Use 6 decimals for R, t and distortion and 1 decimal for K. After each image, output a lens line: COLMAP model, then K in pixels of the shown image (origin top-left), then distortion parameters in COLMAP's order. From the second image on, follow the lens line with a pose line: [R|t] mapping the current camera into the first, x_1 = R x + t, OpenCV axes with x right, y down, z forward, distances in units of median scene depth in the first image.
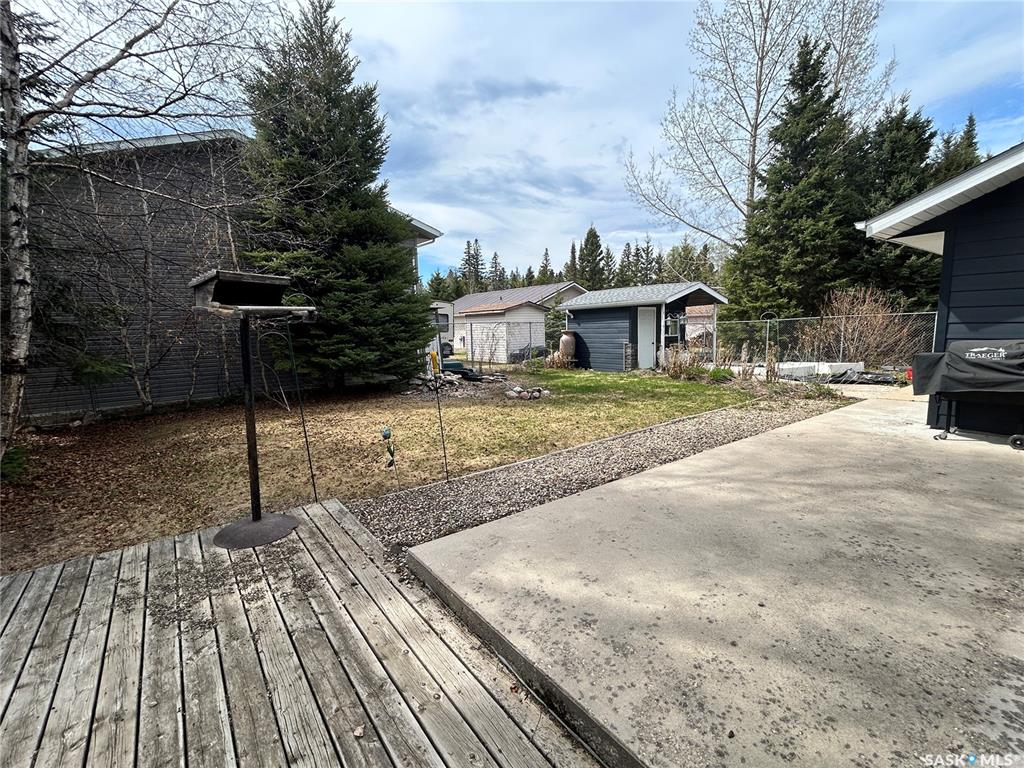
lens RADIAL K [[457.2, 0, 512.0], [0, 457.2, 384.0], [0, 0, 1]] dist [0.000229, 0.001199]
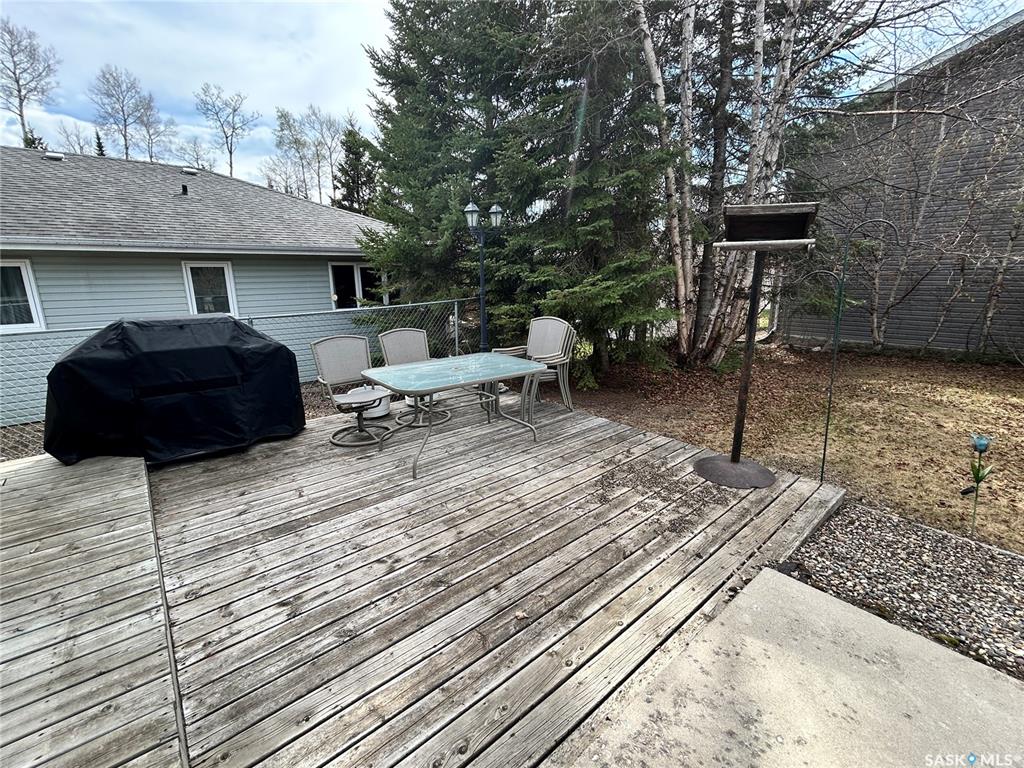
lens RADIAL K [[457.2, 0, 512.0], [0, 457.2, 384.0], [0, 0, 1]] dist [0.000229, 0.001199]
pose [[0.073766, 0.260867, -0.962552, 0.369369], [-0.125821, 0.959904, 0.250507, -0.063297], [0.989307, 0.102630, 0.103631, 0.448402]]
